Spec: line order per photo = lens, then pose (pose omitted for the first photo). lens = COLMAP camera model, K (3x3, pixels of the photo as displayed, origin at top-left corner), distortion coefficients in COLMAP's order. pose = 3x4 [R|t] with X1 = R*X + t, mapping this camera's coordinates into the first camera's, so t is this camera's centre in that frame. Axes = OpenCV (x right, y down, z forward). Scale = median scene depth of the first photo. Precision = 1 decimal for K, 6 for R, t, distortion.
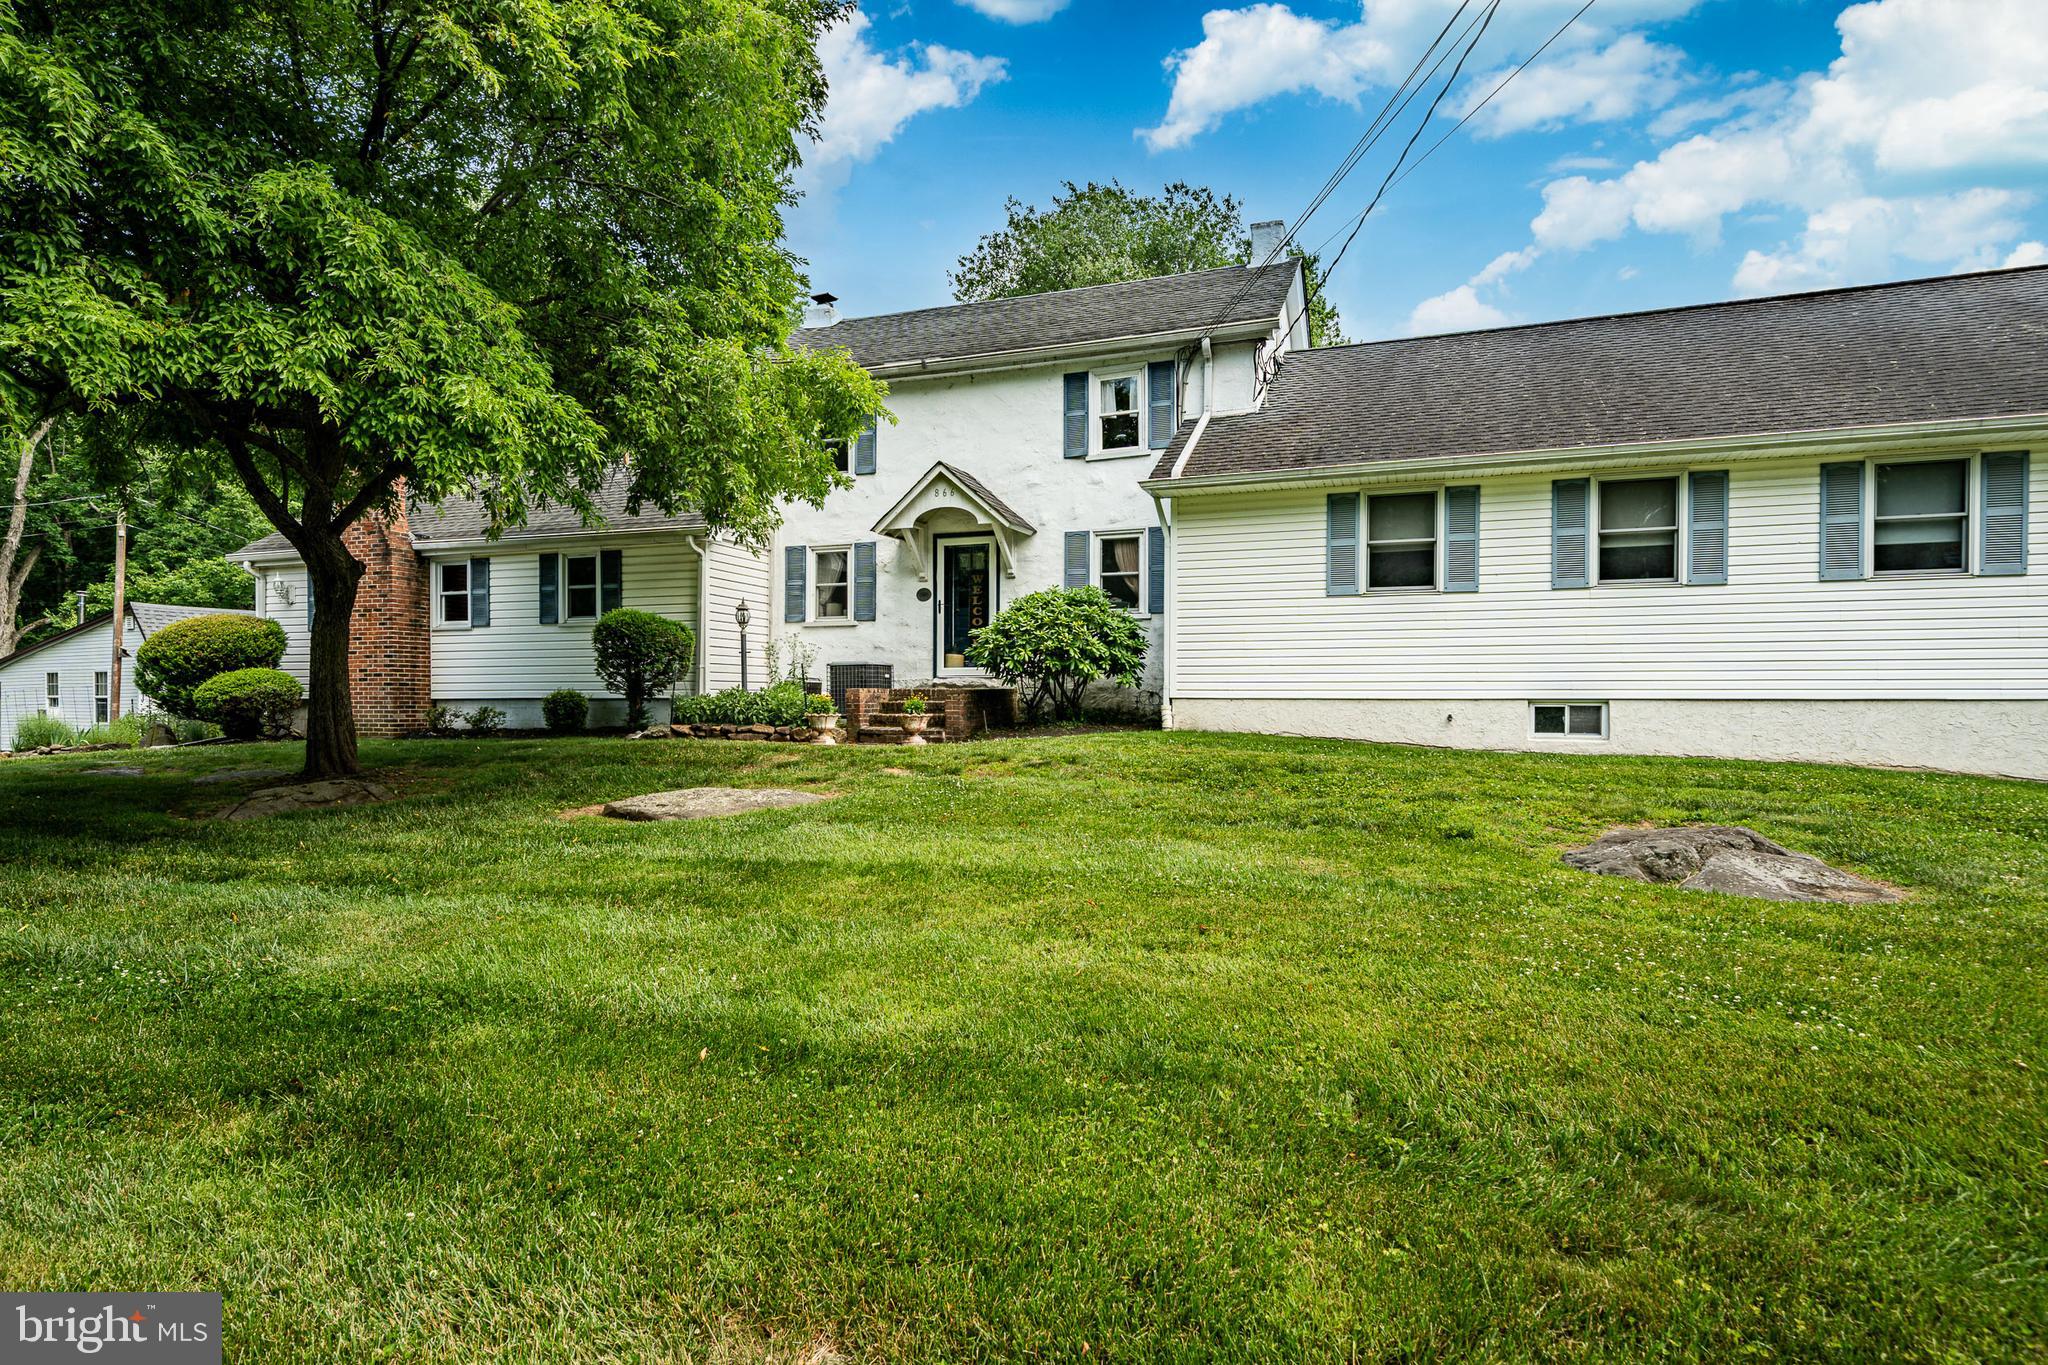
lens RADIAL K [[1082.7, 0, 1021.0], [0, 1082.7, 700.2], [0, 0, 1]] dist [0.022877, -0.001341]
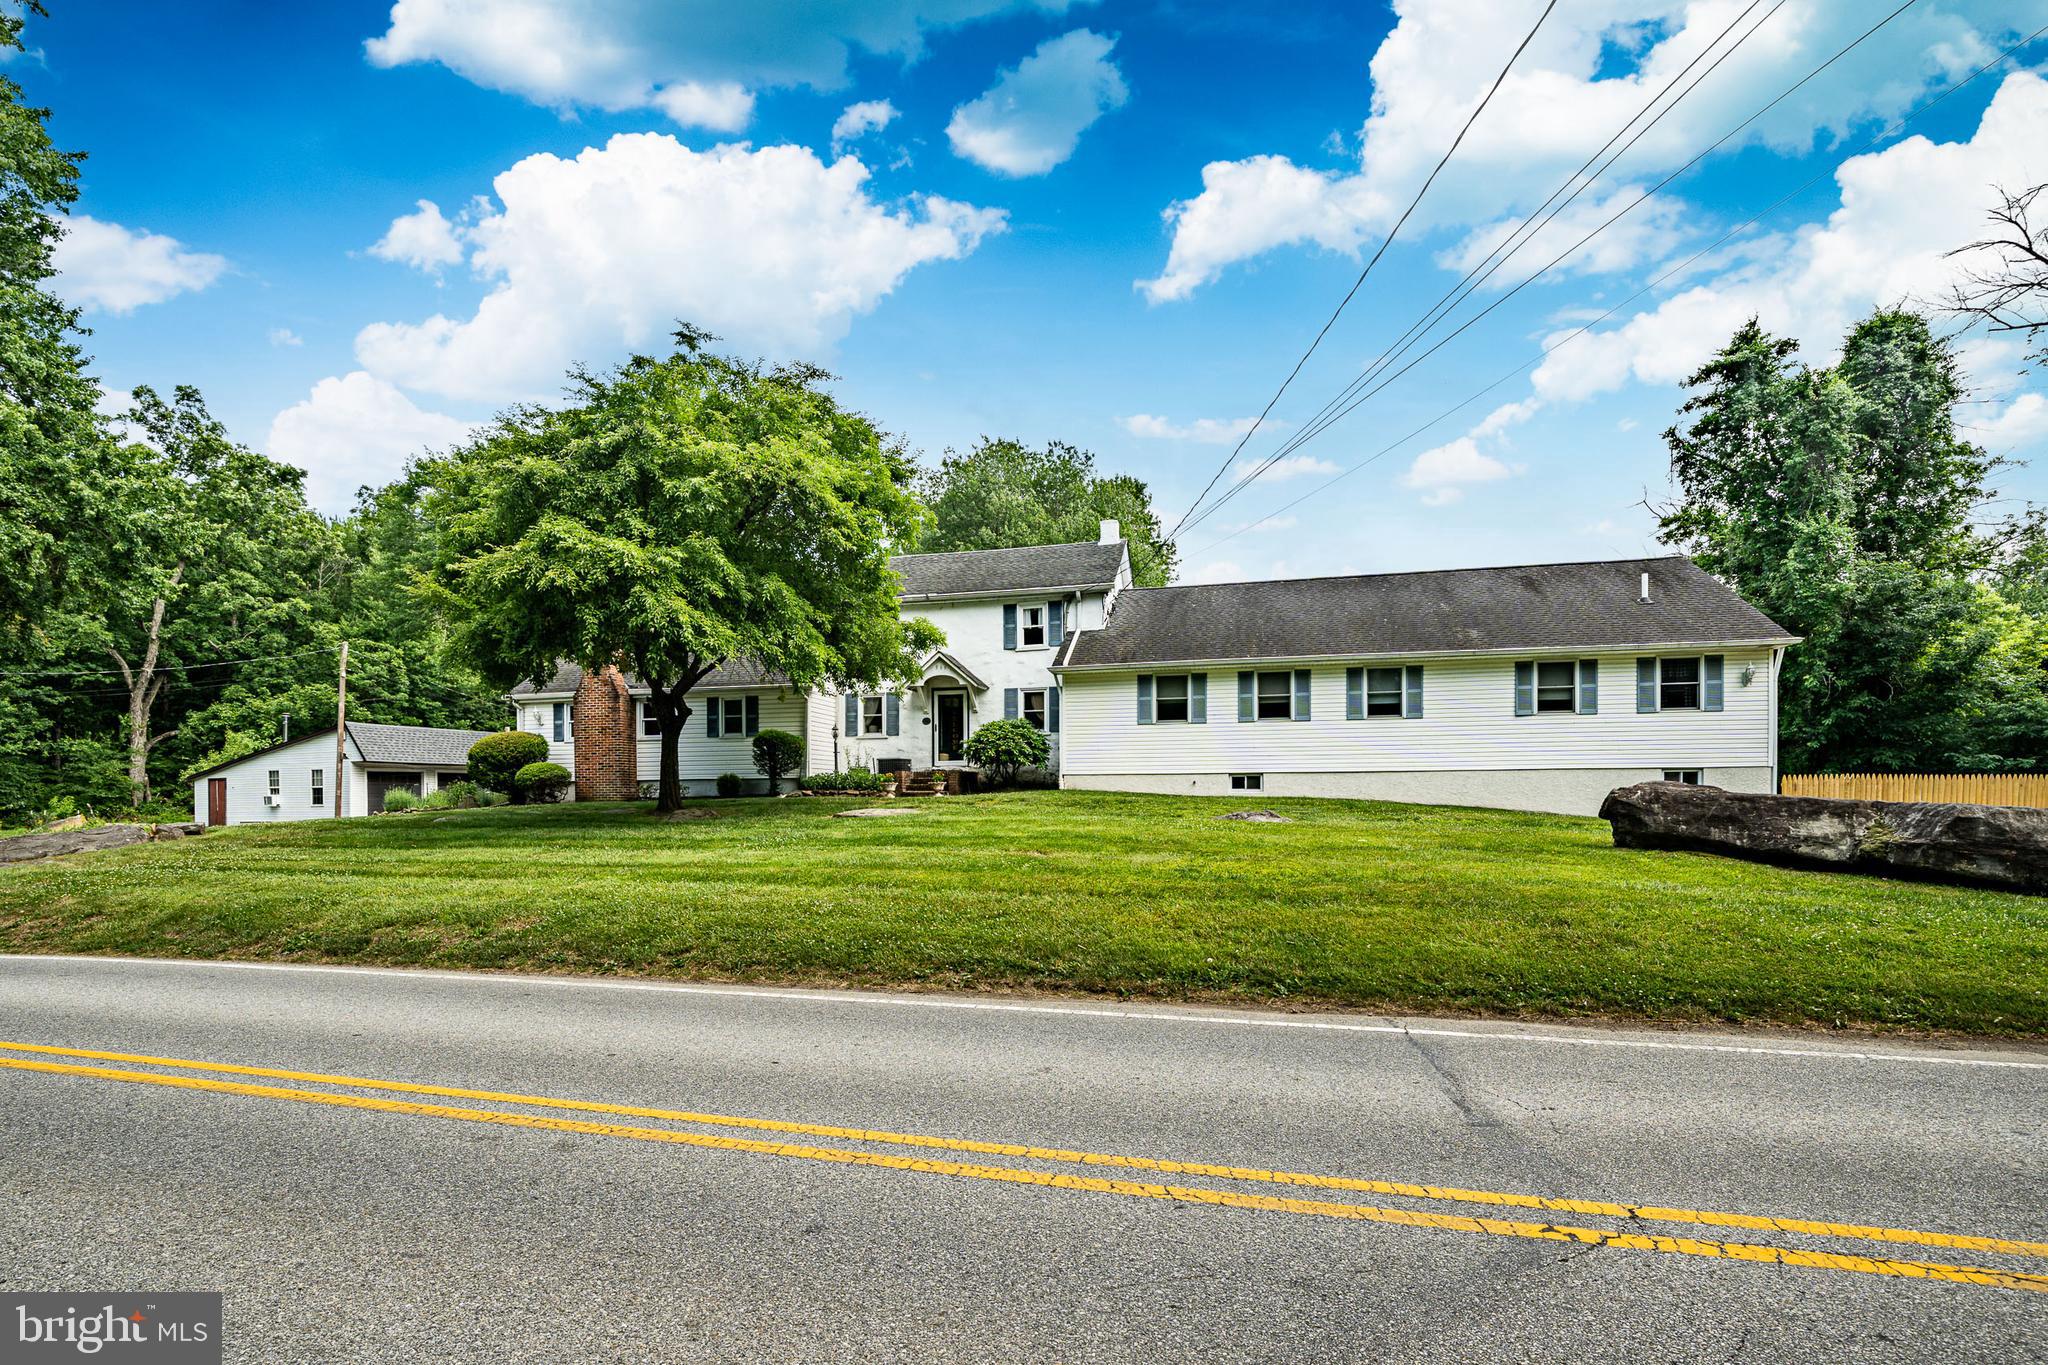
lens RADIAL K [[914.4, 0, 1010.7], [0, 914.4, 804.1], [0, 0, 1]] dist [-0.002365, -0.000724]
pose [[0.993915, -0.005964, 0.109988, -0.126104], [0.005576, 0.999977, 0.003835, 0.039984], [-0.110008, -0.003199, 0.993926, -0.586915]]
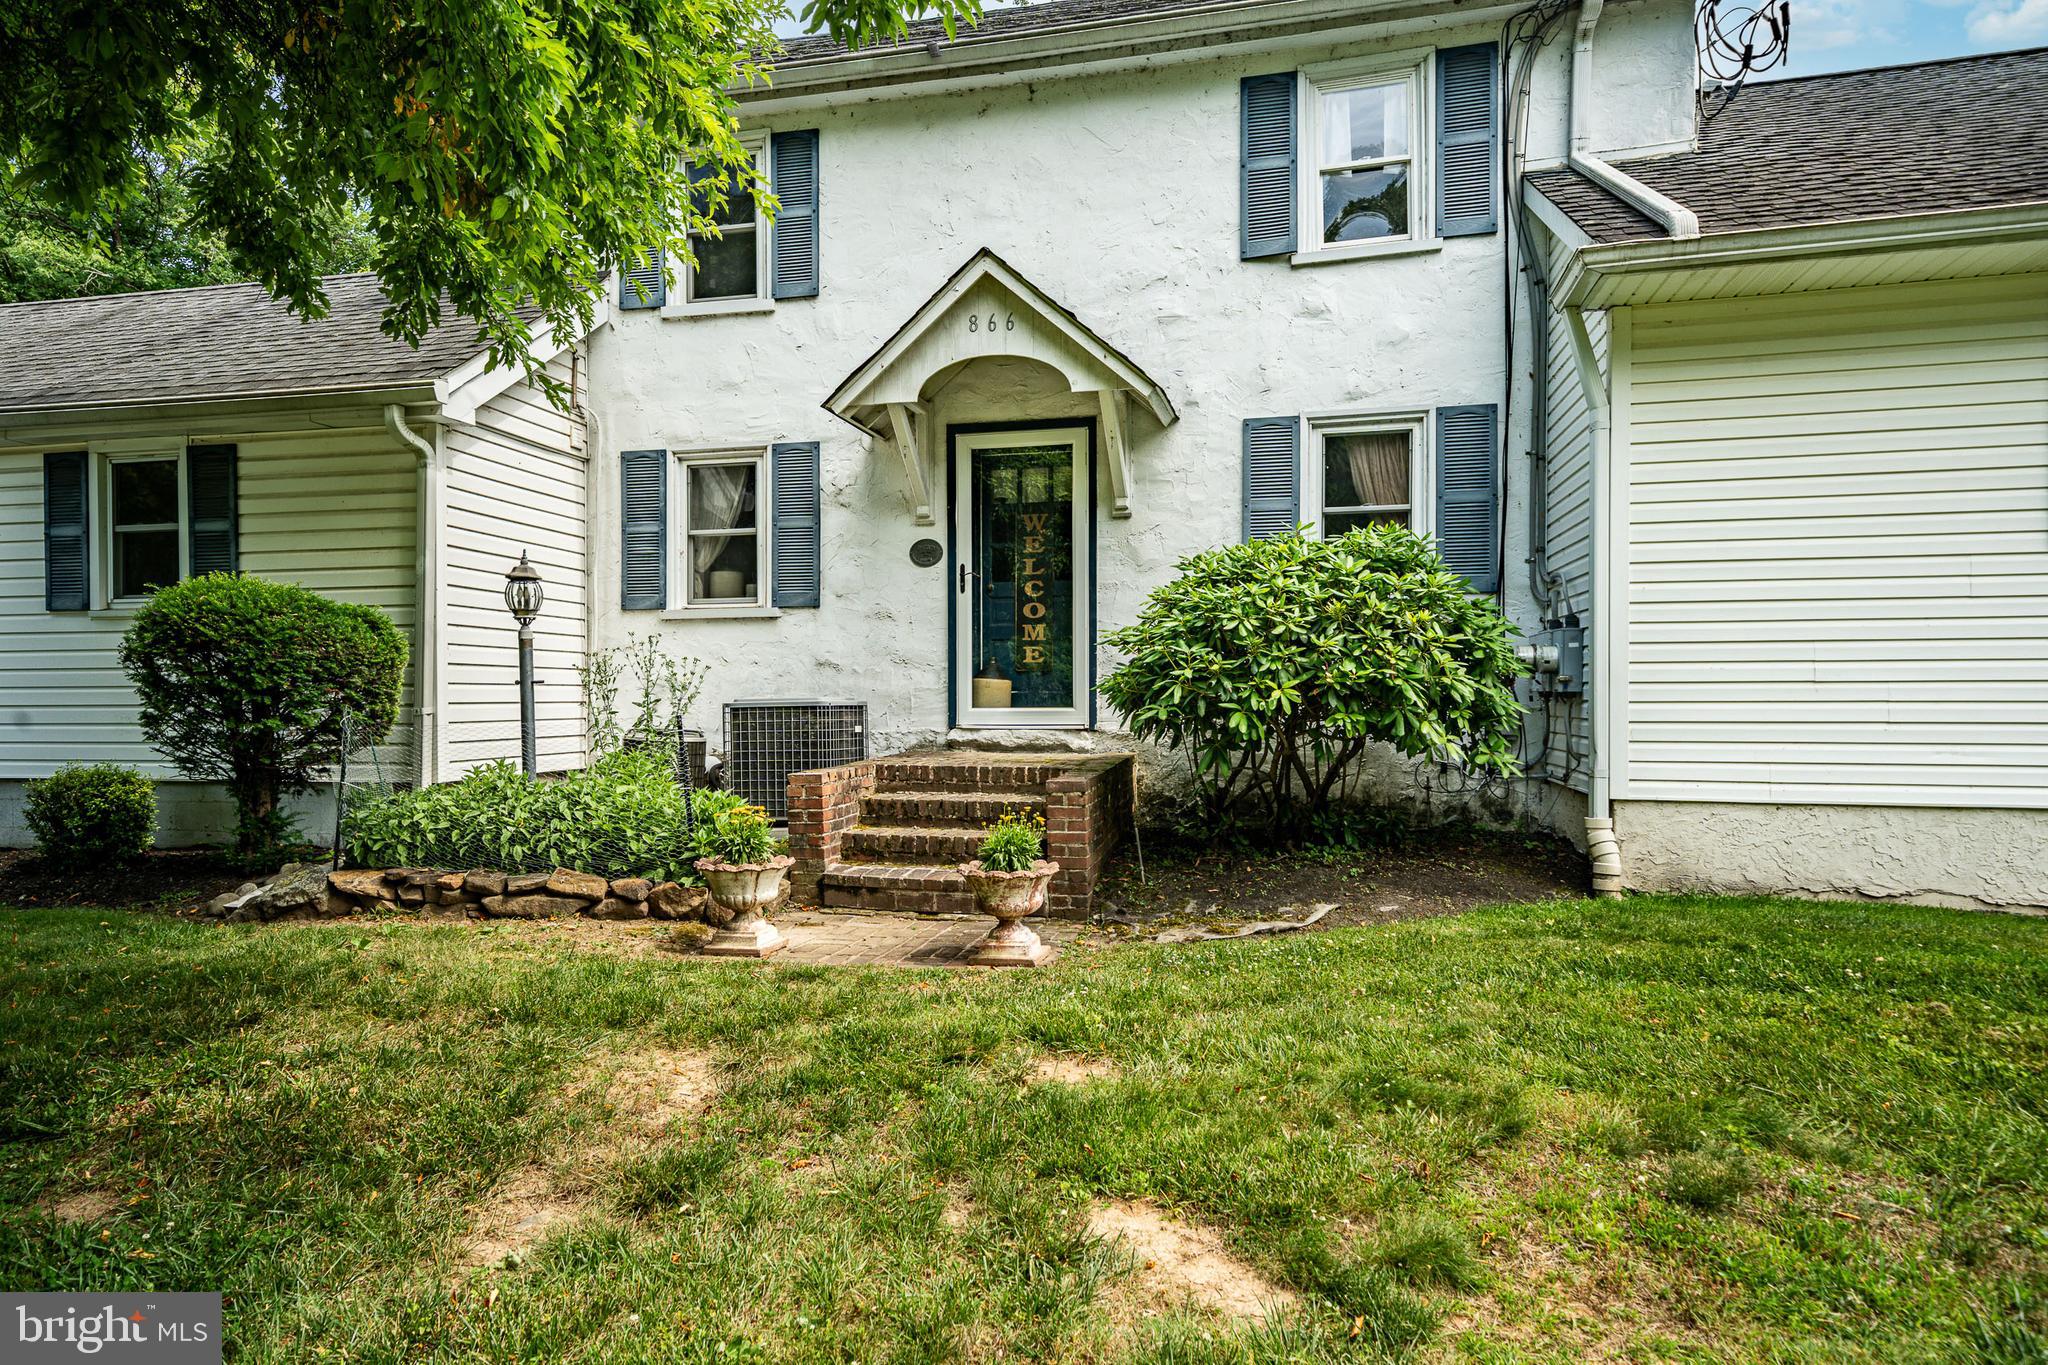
lens RADIAL K [[1208.1, 0, 1016.9], [0, 1208.1, 697.9], [0, 0, 1]] dist [0.023685, 0.004119]
pose [[0.992854, -0.005030, 0.119229, -0.120404], [0.004959, 0.999987, 0.000893, -0.036530], [-0.119232, -0.000295, 0.992866, 0.498801]]
